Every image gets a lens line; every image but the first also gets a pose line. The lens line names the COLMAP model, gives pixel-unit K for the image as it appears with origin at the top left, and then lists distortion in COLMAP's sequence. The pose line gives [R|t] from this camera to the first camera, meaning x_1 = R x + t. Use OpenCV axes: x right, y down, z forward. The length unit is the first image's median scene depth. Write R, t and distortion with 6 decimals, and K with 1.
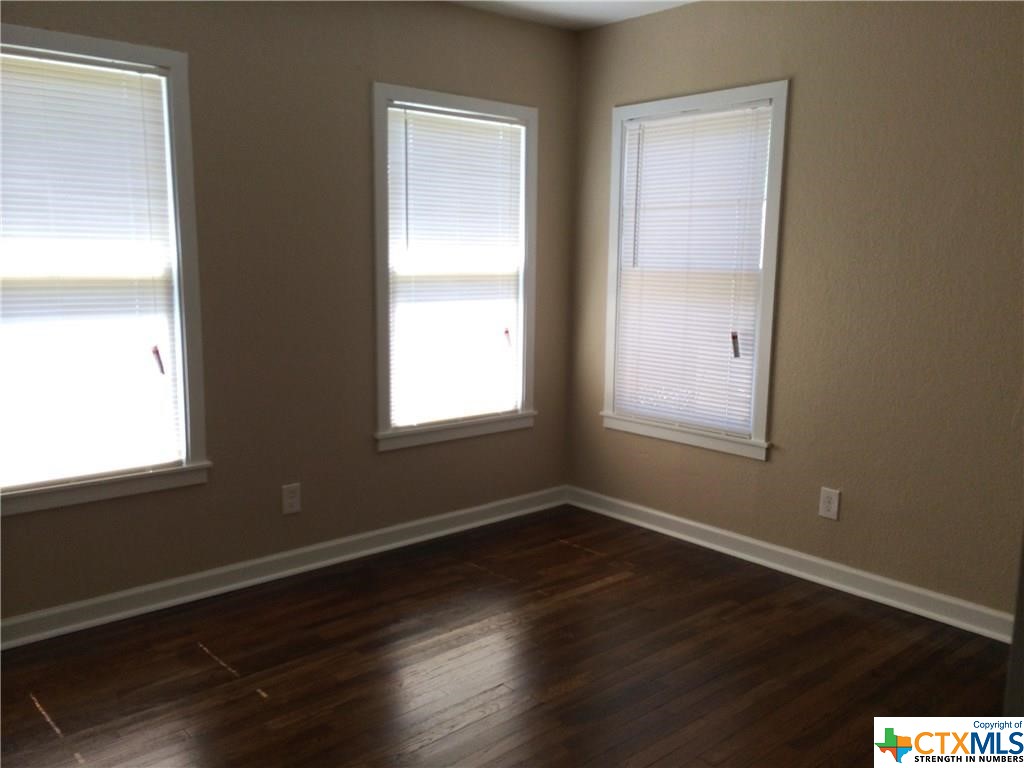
lens RADIAL K [[859.0, 0, 508.8], [0, 859.0, 385.5], [0, 0, 1]] dist [0.076251, -0.122885]
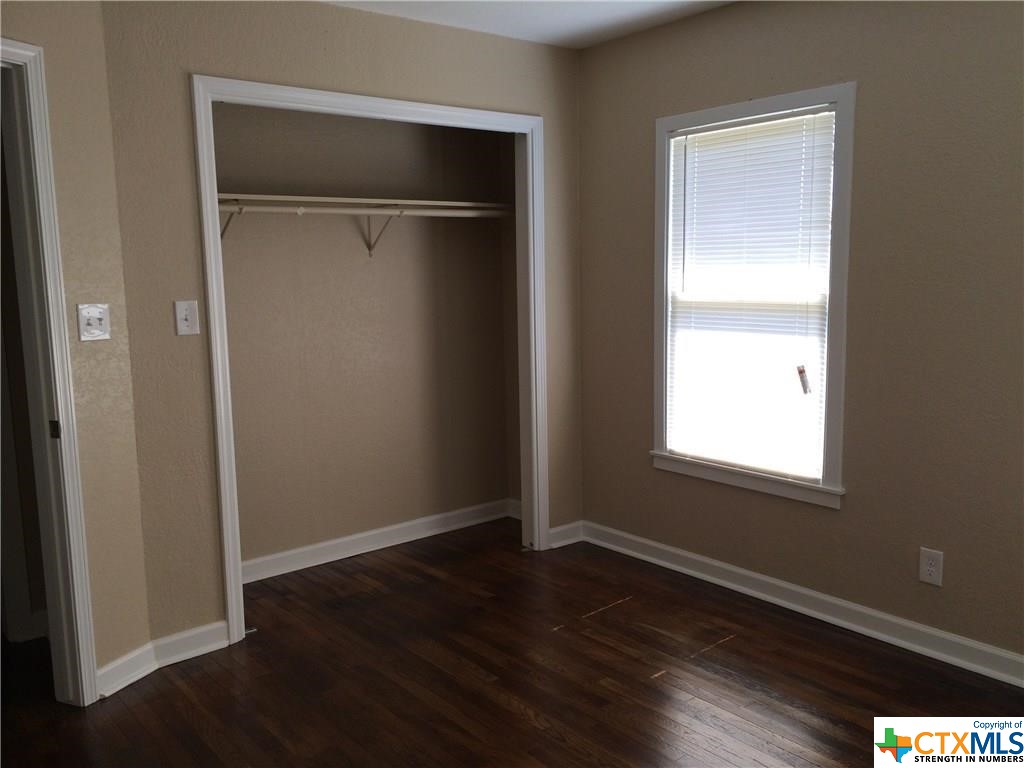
lens RADIAL K [[897.6, 0, 512.0], [0, 897.6, 384.0], [0, 0, 1]] dist [0.173041, 0.002956]
pose [[-0.021880, 0.111058, -0.993573, 0.766774], [-0.154736, 0.981459, 0.113111, -0.099990], [0.987714, 0.156217, -0.004289, 0.677040]]
